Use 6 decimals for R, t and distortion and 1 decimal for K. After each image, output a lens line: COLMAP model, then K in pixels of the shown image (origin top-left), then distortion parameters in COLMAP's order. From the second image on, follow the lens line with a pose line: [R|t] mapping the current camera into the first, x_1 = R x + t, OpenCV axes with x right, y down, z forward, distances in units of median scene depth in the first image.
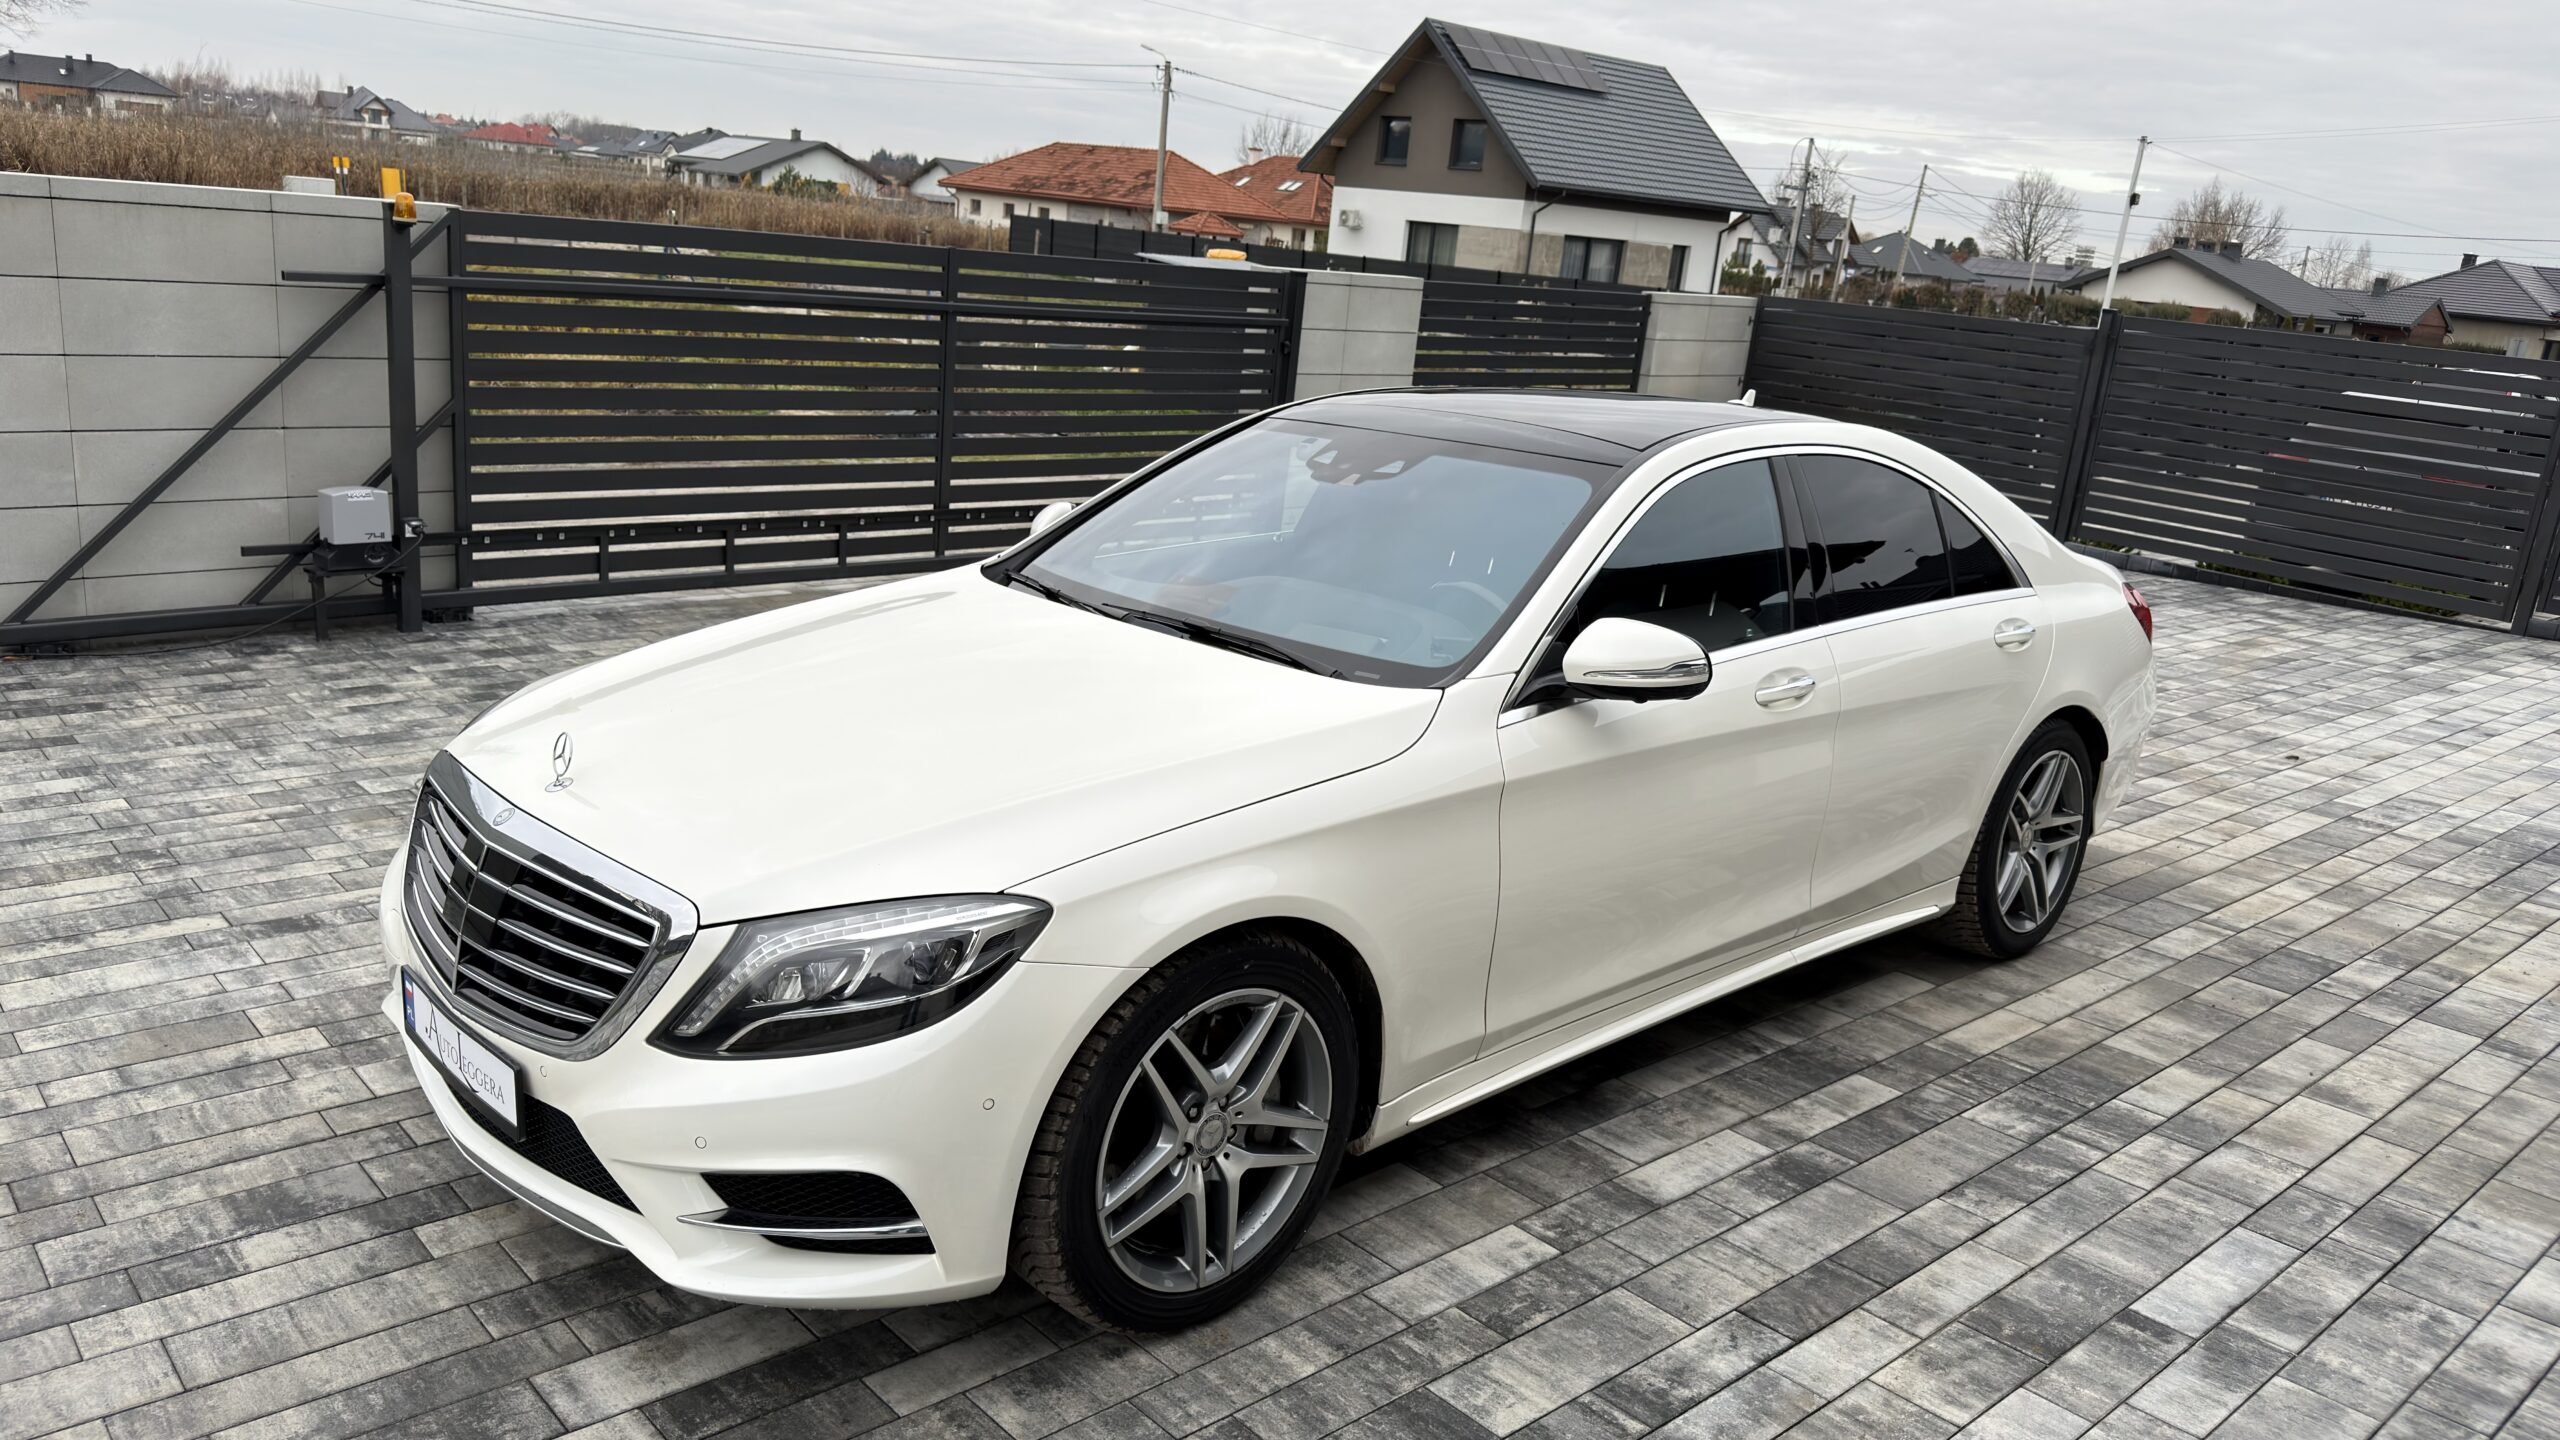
lens RADIAL K [[1798.7, 0, 1279.5], [0, 1798.7, 705.5], [0, 0, 1]] dist [0.049443, -0.060963]
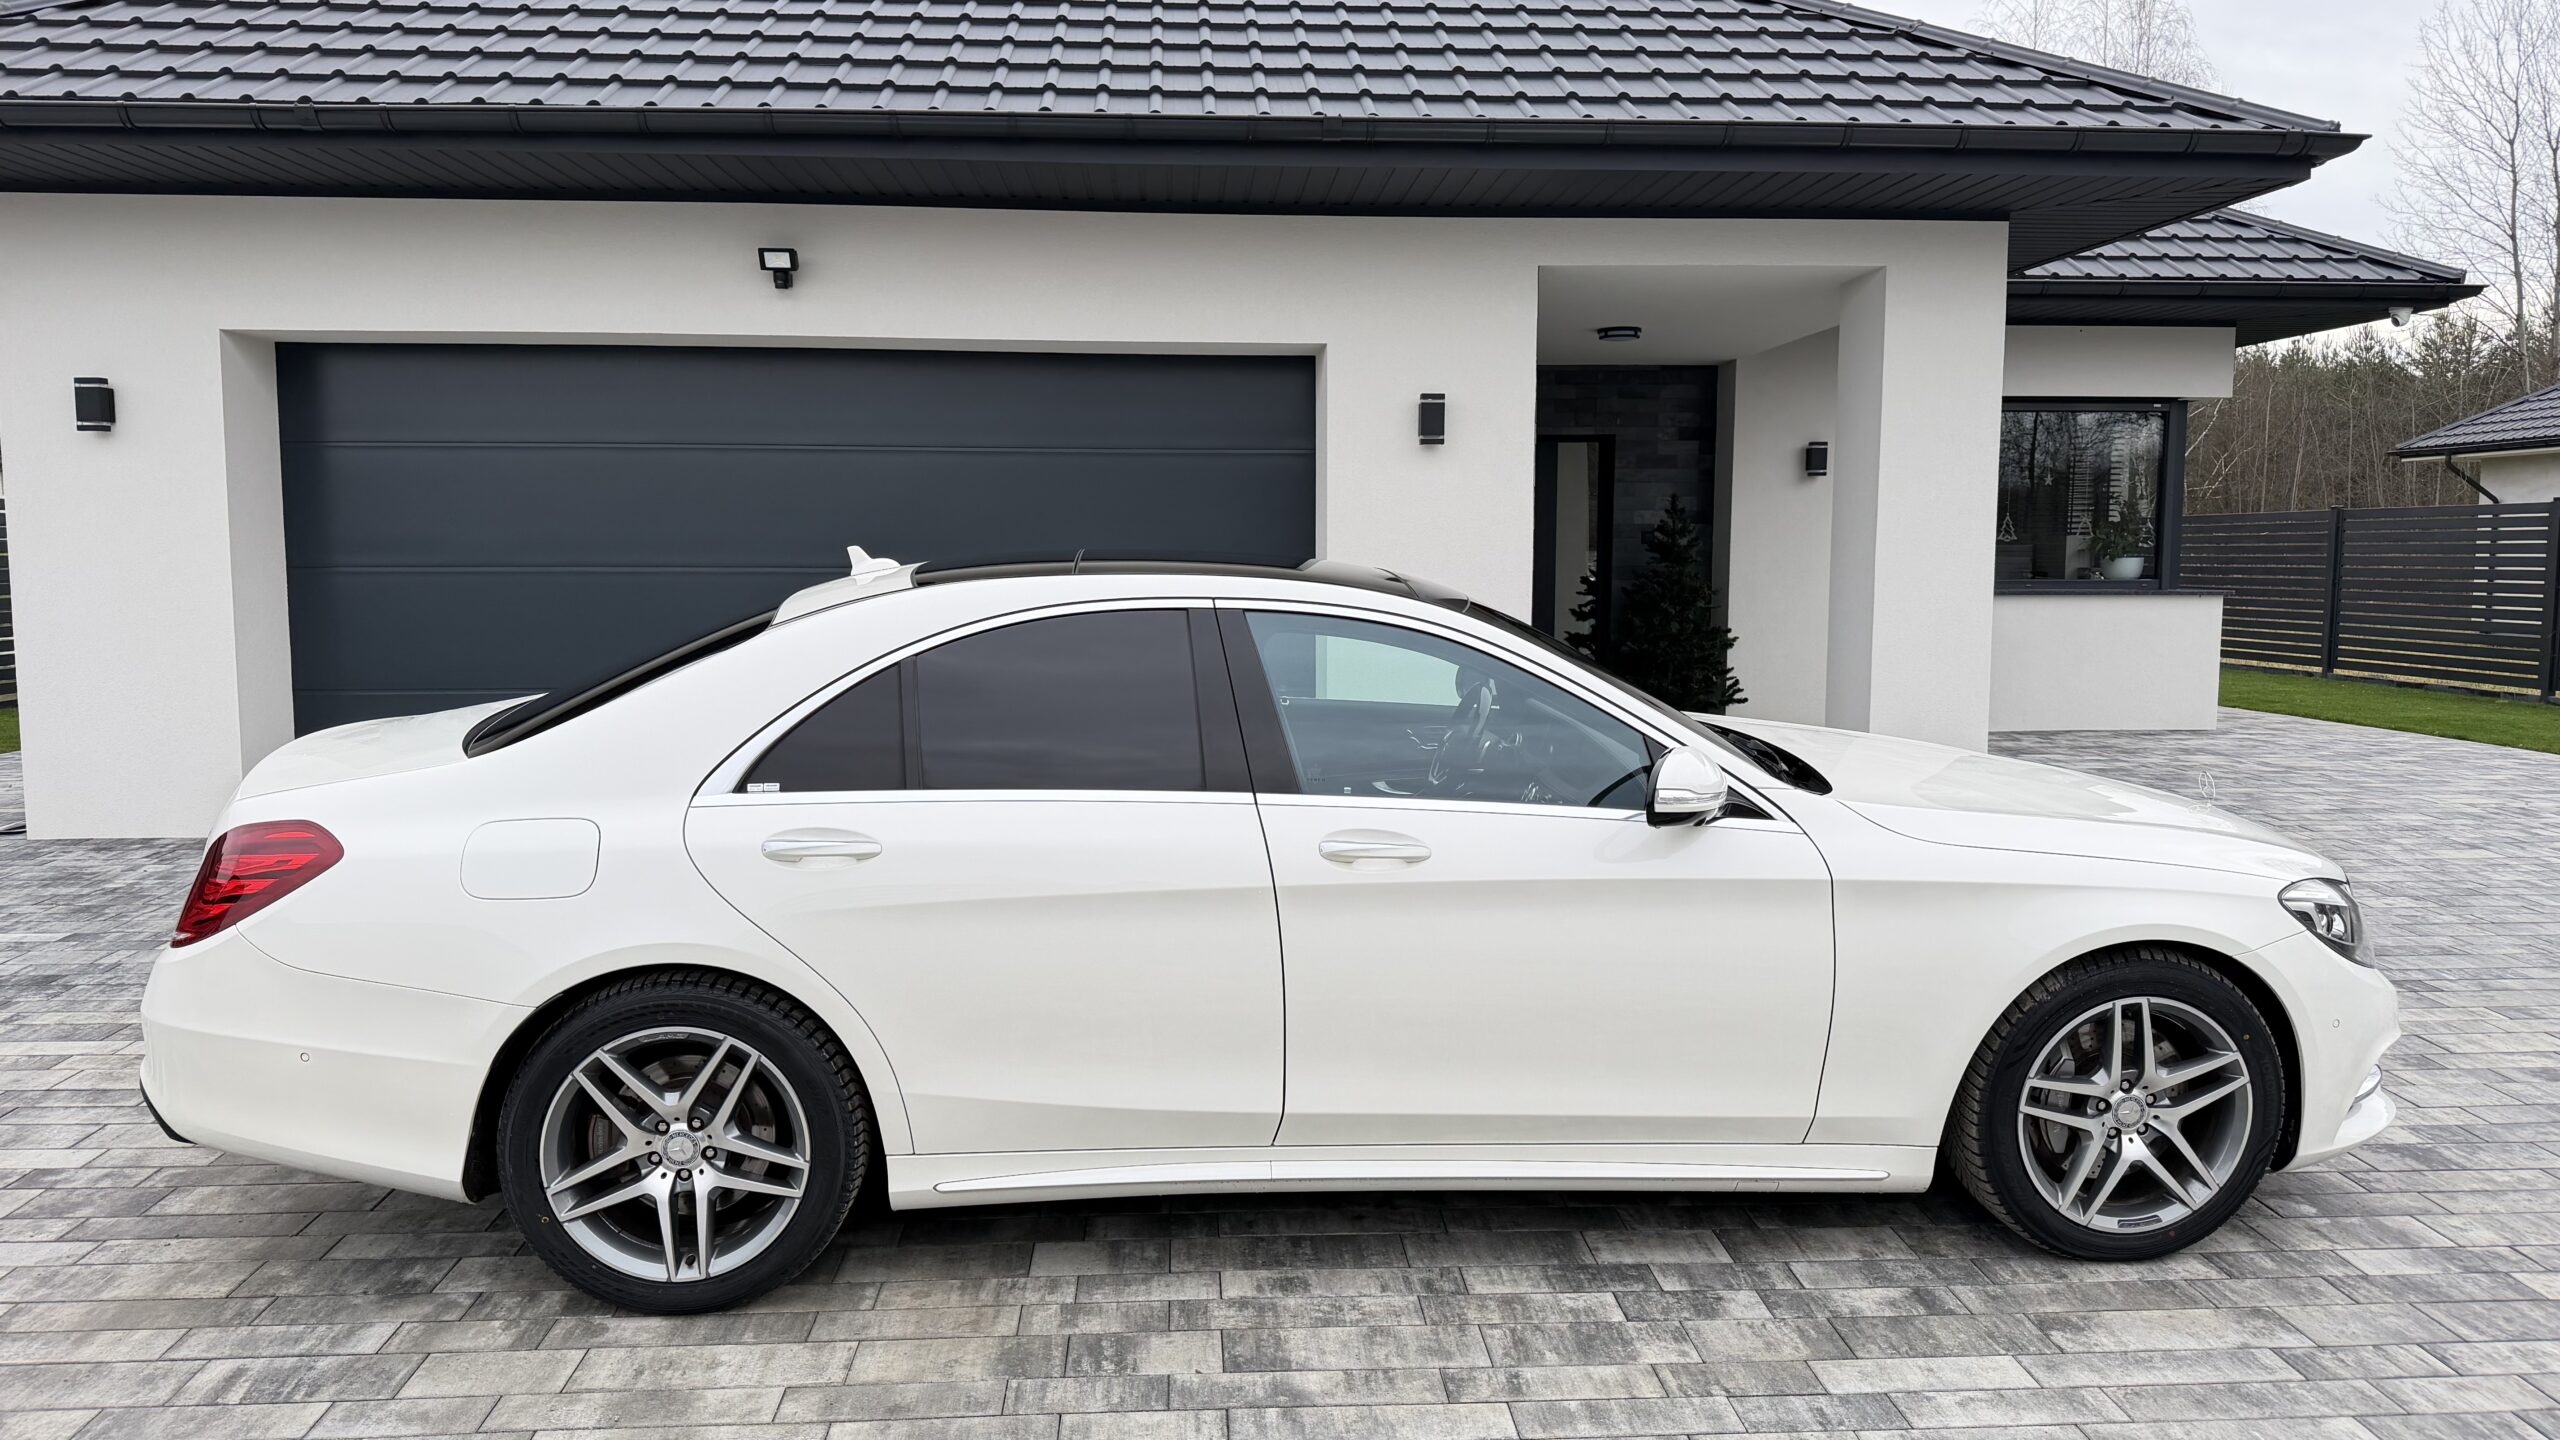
lens RADIAL K [[1798.7, 0, 1283.8], [0, 1798.7, 717.8], [0, 0, 1]] dist [0.049443, -0.060963]
pose [[-0.782657, -0.149084, 0.604336, -0.537900], [0.091697, 0.932686, 0.348839, -0.488956], [-0.615662, 0.328437, -0.716303, 1.965261]]
